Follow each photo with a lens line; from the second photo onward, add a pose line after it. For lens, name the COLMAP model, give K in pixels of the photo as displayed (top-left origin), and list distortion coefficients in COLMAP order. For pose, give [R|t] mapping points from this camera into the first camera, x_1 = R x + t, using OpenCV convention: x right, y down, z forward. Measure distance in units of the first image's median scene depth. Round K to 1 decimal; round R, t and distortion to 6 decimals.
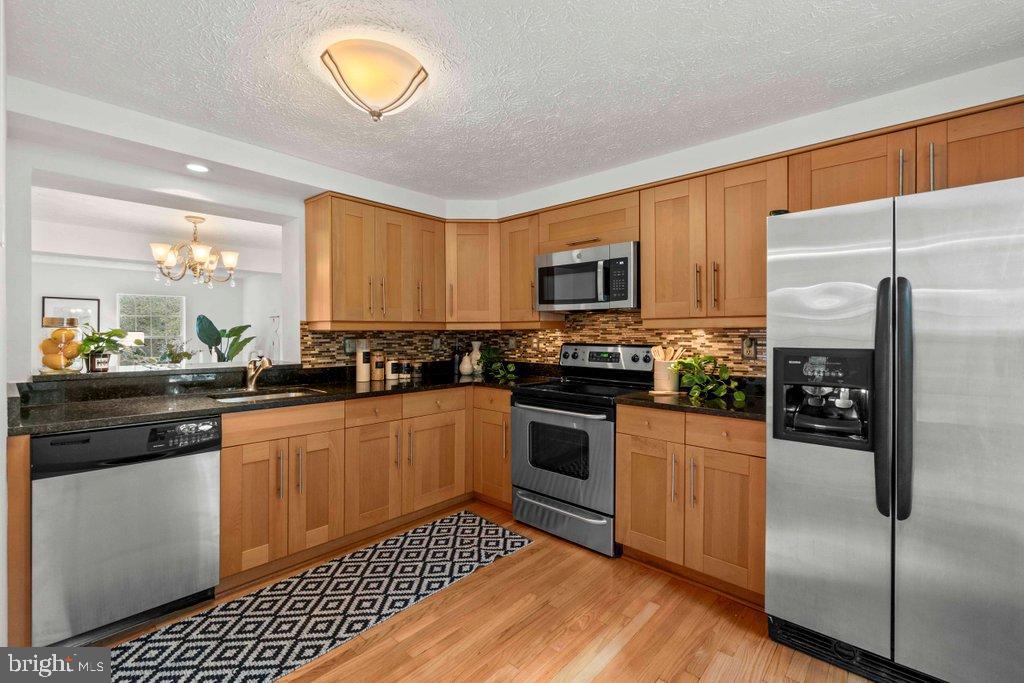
lens RADIAL K [[445.5, 0, 507.9], [0, 445.5, 335.7], [0, 0, 1]] dist [-0.008156, 0.003087]
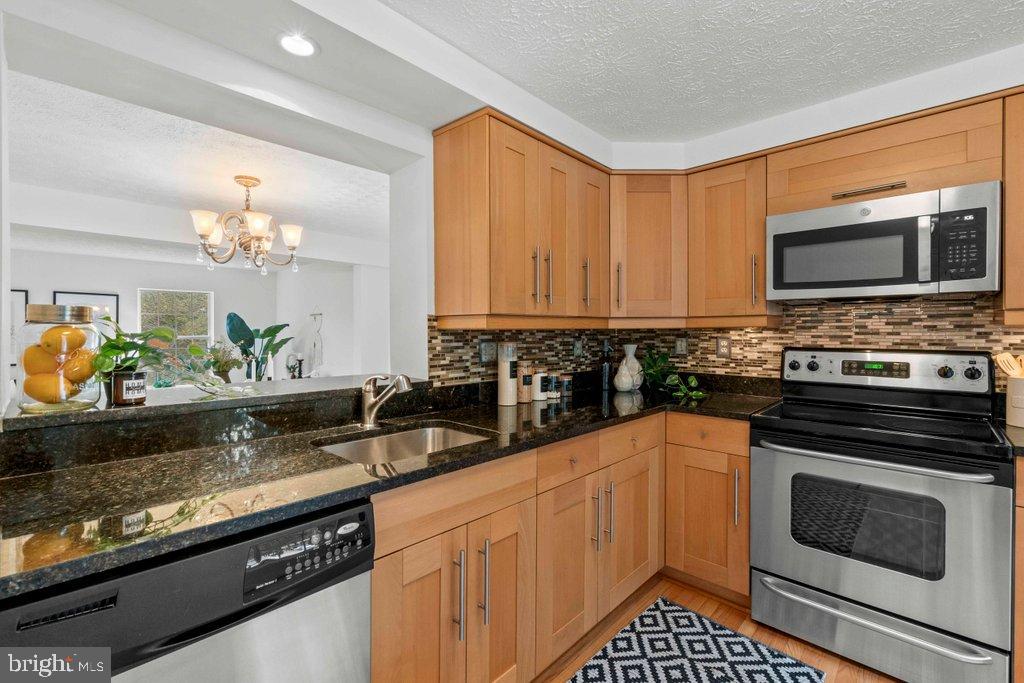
lens RADIAL K [[445.5, 0, 506.6], [0, 445.5, 334.1], [0, 0, 1]] dist [-0.008156, 0.003087]
pose [[0.999780, -0.001374, -0.020912, -0.372438], [0.001306, 0.999994, -0.003264, -0.002981], [0.020916, 0.003236, 0.999776, 0.386844]]
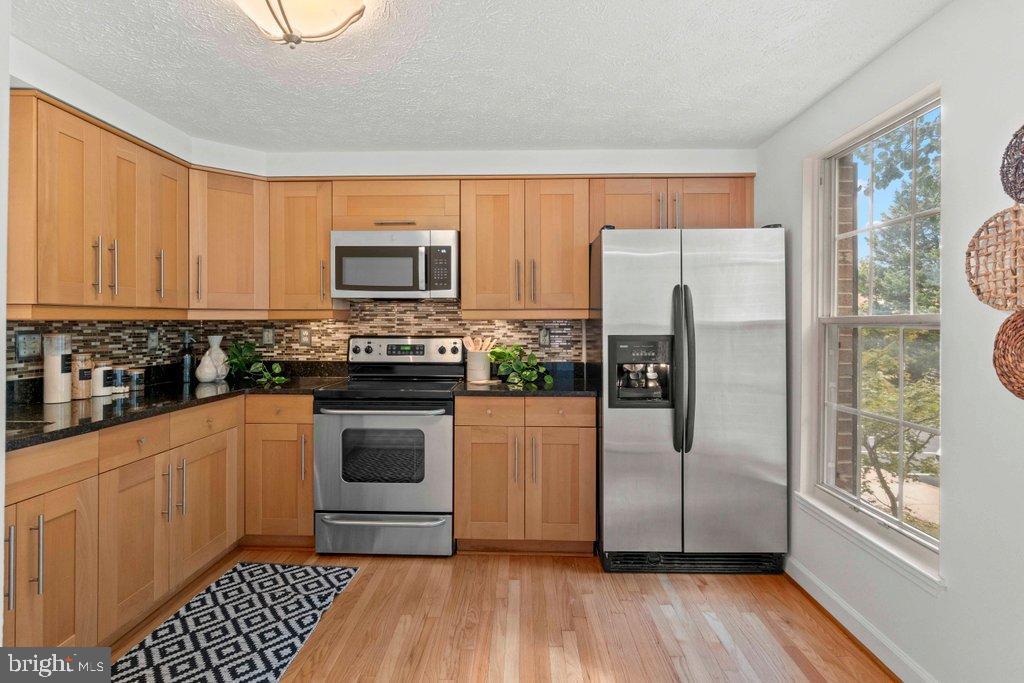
lens RADIAL K [[525.3, 0, 511.1], [0, 525.3, 323.5], [0, 0, 1]] dist [-0.007110, -0.000278]
pose [[0.753747, 0.000057, 0.657165, -0.390238], [0.005188, 0.999968, -0.006036, 0.001061], [-0.657144, 0.007959, 0.753723, 0.047437]]
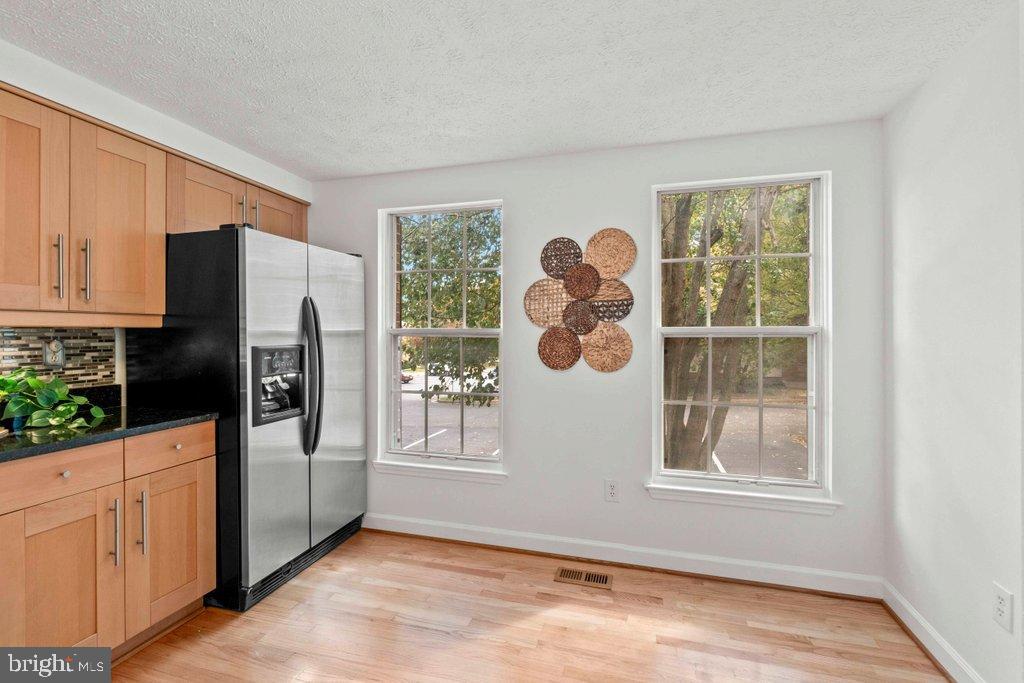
lens RADIAL K [[445.5, 0, 510.7], [0, 445.5, 335.1], [0, 0, 1]] dist [-0.008156, 0.003087]
pose [[-0.438703, -0.008326, 0.898594, -0.474303], [0.003440, 0.999934, 0.010944, -0.008095], [-0.898626, 0.007892, -0.438645, 0.614106]]
